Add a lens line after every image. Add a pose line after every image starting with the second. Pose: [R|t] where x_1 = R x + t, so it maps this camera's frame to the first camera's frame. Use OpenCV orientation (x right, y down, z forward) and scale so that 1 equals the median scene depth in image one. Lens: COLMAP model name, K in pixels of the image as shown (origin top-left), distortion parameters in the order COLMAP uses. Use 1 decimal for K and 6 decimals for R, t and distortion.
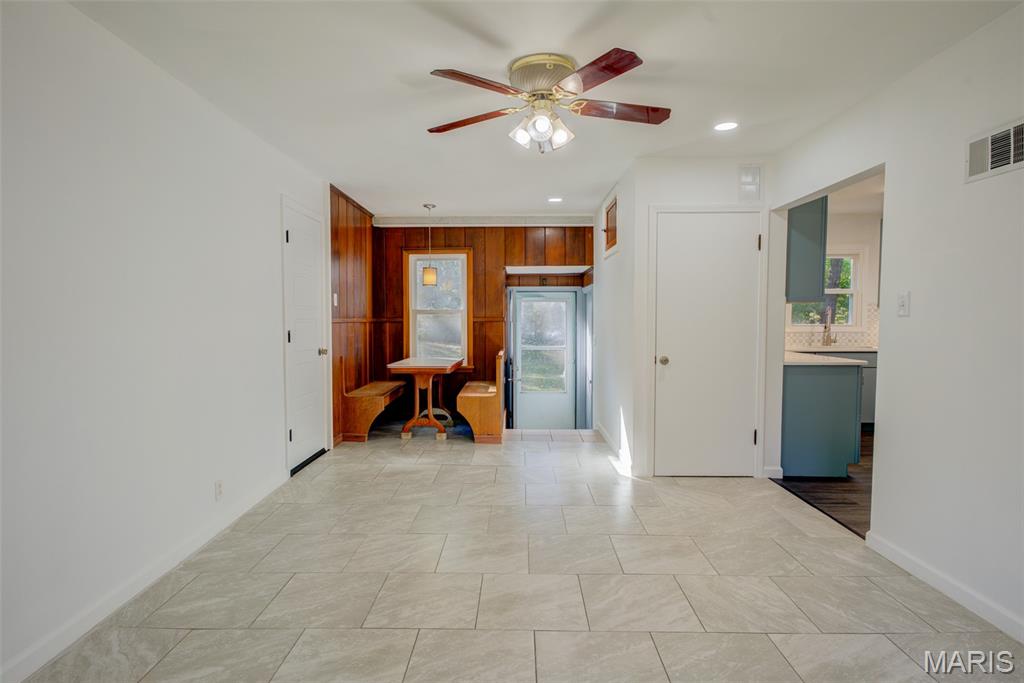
lens RADIAL K [[533.0, 0, 520.9], [0, 533.0, 341.4], [0, 0, 1]] dist [0.000218, 0.008145]
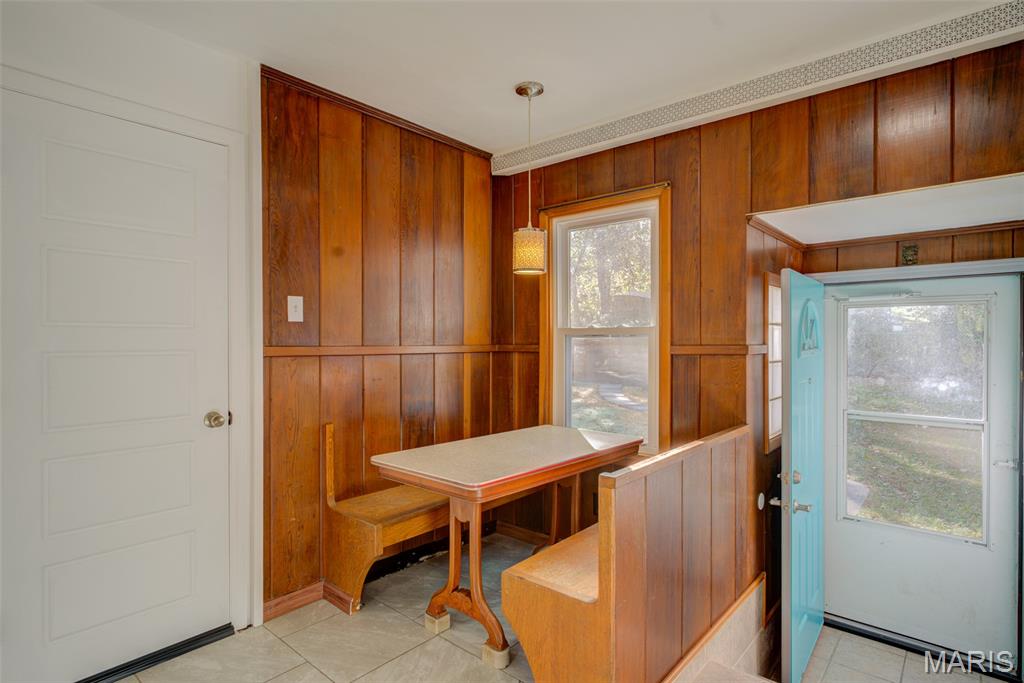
lens RADIAL K [[533.0, 0, 515.2], [0, 533.0, 345.3], [0, 0, 1]] dist [0.000218, 0.008145]
pose [[0.759707, 0.010126, -0.650187, 0.093196], [-0.029567, 0.999383, -0.018983, -0.032846], [0.649593, 0.033646, 0.759537, 0.596659]]
